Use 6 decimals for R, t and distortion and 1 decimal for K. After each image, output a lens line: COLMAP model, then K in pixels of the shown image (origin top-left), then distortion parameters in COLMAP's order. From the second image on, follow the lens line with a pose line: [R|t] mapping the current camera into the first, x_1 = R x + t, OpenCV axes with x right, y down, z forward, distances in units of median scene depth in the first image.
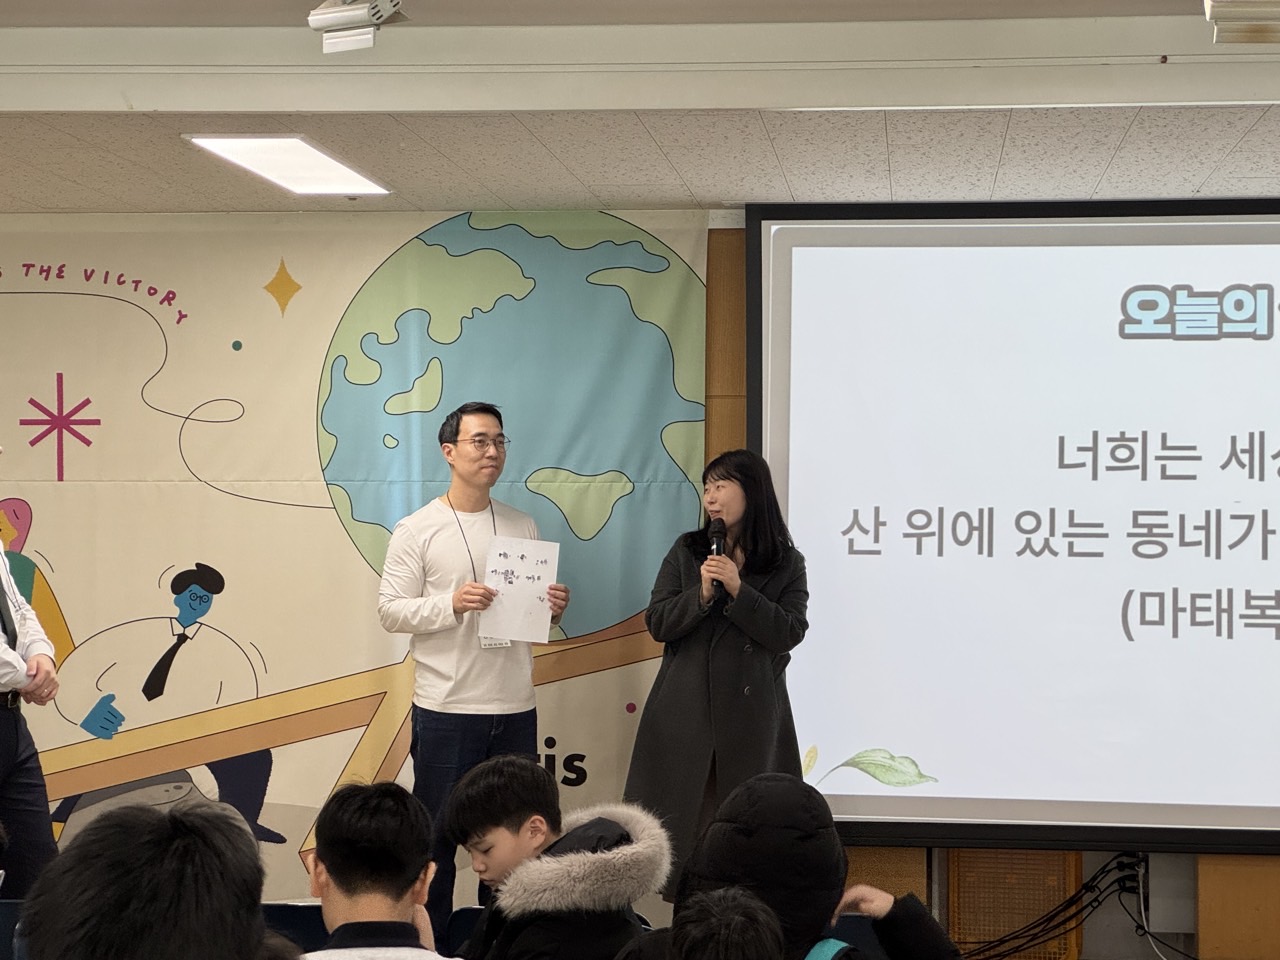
lens RADIAL K [[2934.7, 0, 624.8], [0, 2934.7, 500.6], [0, 0, 1]] dist [0.260918, 0.000000]
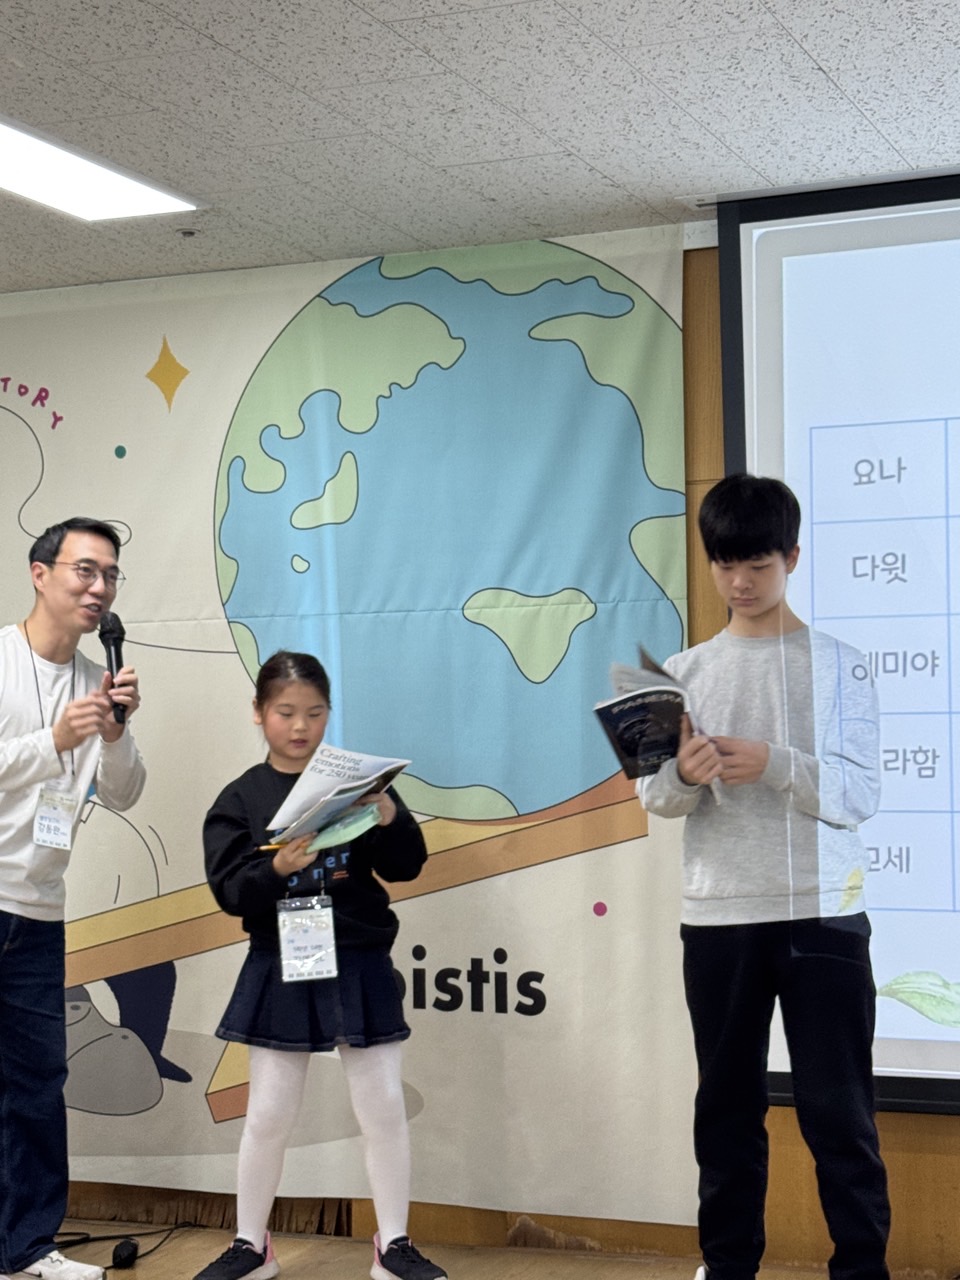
lens RADIAL K [[2299.1, 0, 491.9], [0, 2299.1, 656.2], [0, 0, 1]] dist [0.194989, 0.000000]
pose [[0.963873, -0.031002, -0.264554, 0.130042], [0.023922, 0.999265, -0.029941, 0.023763], [0.265288, 0.022531, 0.963906, 0.433745]]
